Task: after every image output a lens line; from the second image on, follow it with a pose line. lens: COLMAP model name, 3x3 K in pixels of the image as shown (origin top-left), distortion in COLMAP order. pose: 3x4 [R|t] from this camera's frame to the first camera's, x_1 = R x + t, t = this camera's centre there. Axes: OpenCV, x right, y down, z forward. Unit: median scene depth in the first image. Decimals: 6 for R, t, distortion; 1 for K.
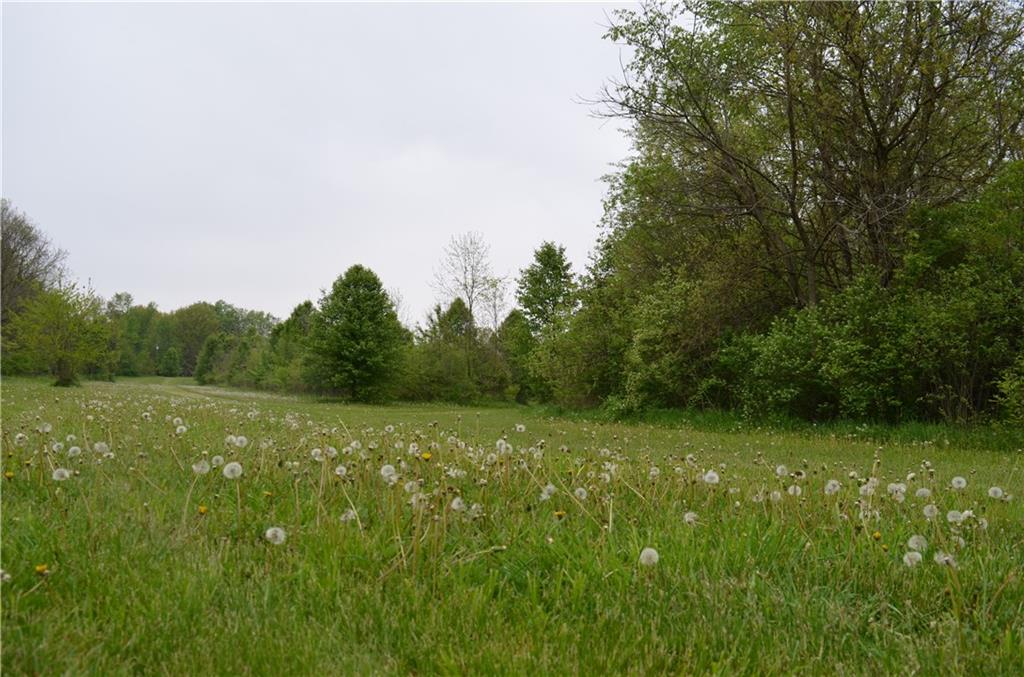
lens RADIAL K [[804.0, 0, 512.3], [0, 804.0, 339.6], [0, 0, 1]] dist [-0.095066, 0.023114]
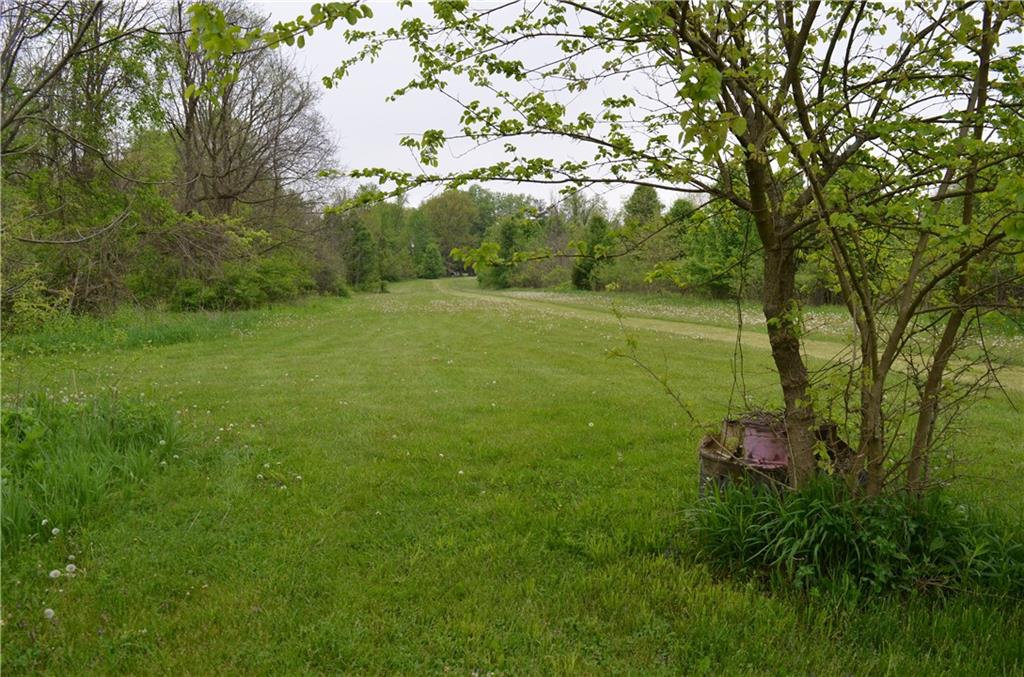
lens RADIAL K [[804.0, 0, 512.9], [0, 804.0, 337.6], [0, 0, 1]] dist [-0.095066, 0.023114]
pose [[0.963641, -0.043598, -0.263619, -0.632826], [0.080190, 0.988308, 0.129683, 0.024516], [0.254882, -0.146108, 0.955870, 0.975694]]
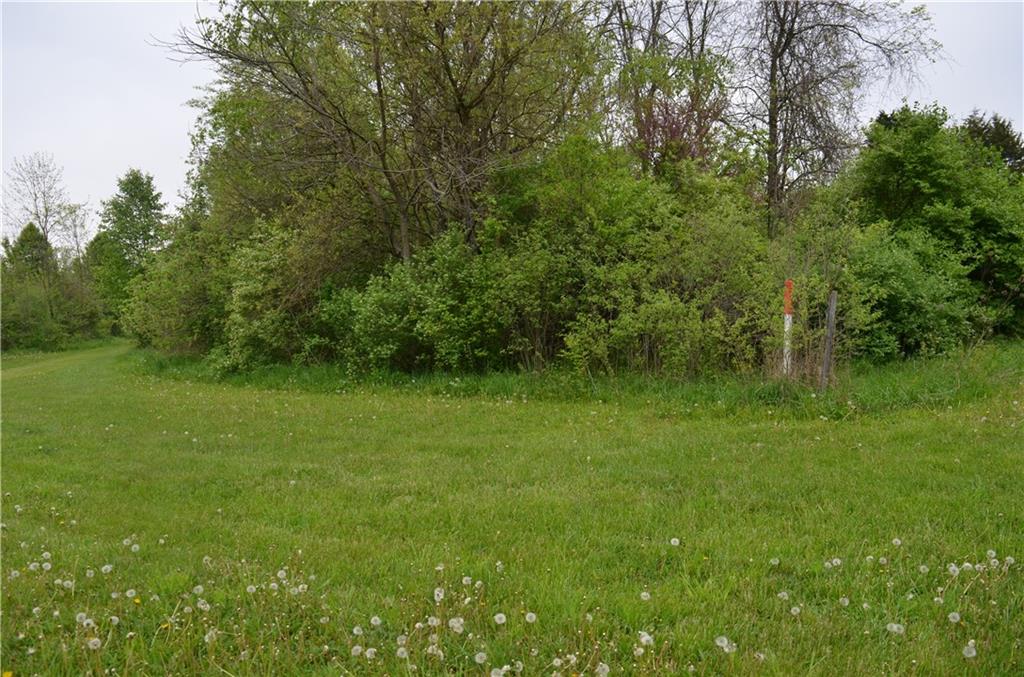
lens RADIAL K [[804.0, 0, 512.3], [0, 804.0, 342.5], [0, 0, 1]] dist [-0.095066, 0.023114]
pose [[0.885744, -0.096131, 0.454111, 0.003826], [0.040244, 0.990540, 0.131192, -0.024721], [-0.462427, -0.097927, 0.881233, -0.003887]]
